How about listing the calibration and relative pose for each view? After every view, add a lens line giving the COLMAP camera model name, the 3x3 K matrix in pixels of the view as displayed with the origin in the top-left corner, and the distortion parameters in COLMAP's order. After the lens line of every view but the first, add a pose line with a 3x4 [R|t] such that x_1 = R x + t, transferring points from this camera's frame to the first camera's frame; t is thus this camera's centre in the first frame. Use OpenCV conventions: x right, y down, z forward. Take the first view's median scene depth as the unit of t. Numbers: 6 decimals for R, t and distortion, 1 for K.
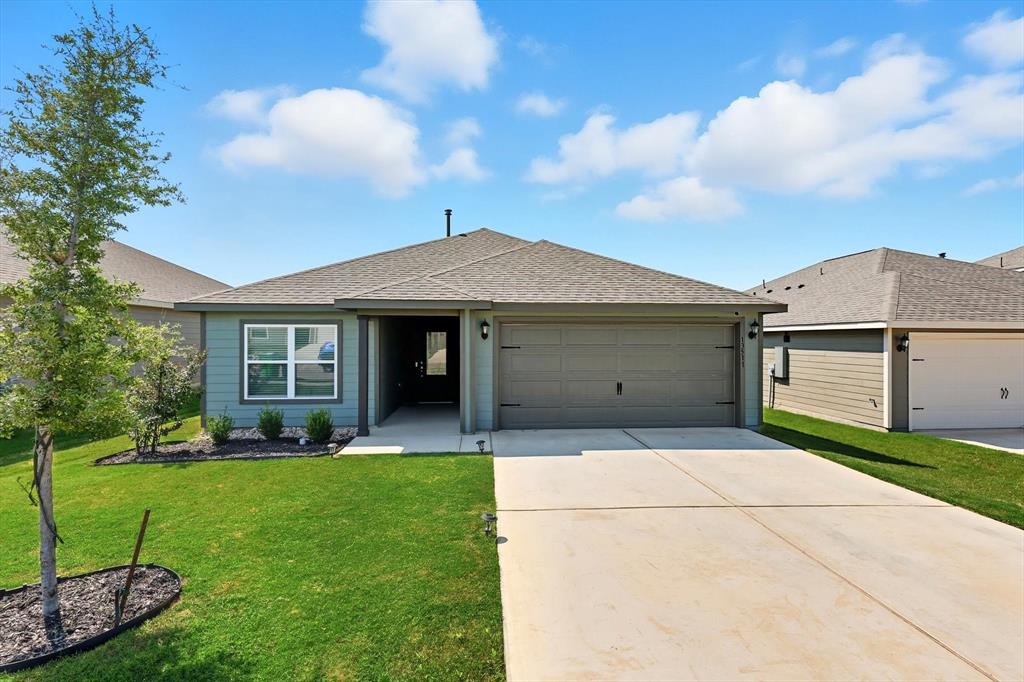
lens RADIAL K [[453.1, 0, 514.6], [0, 453.1, 342.1], [0, 0, 1]] dist [0.002707, 0.000181]
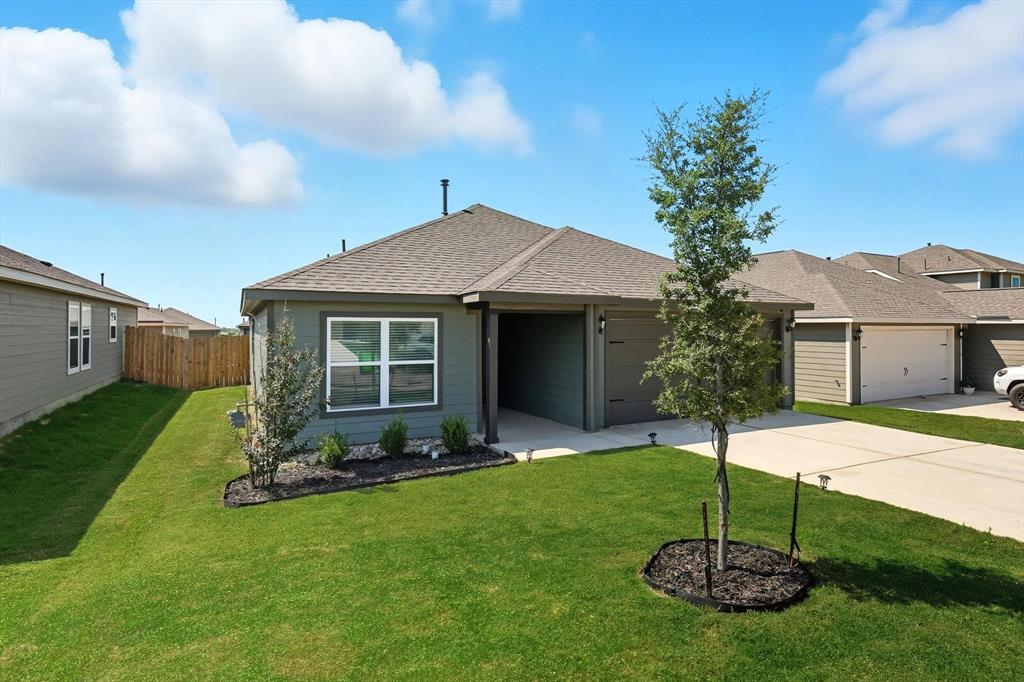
lens RADIAL K [[562.9, 0, 552.2], [0, 562.9, 321.4], [0, 0, 1]] dist [-0.002886, -0.000124]
pose [[0.904925, 0.002922, 0.425561, -0.647774], [0.003595, 0.999888, -0.014510, -0.016123], [-0.425556, 0.014660, 0.904813, -0.056971]]
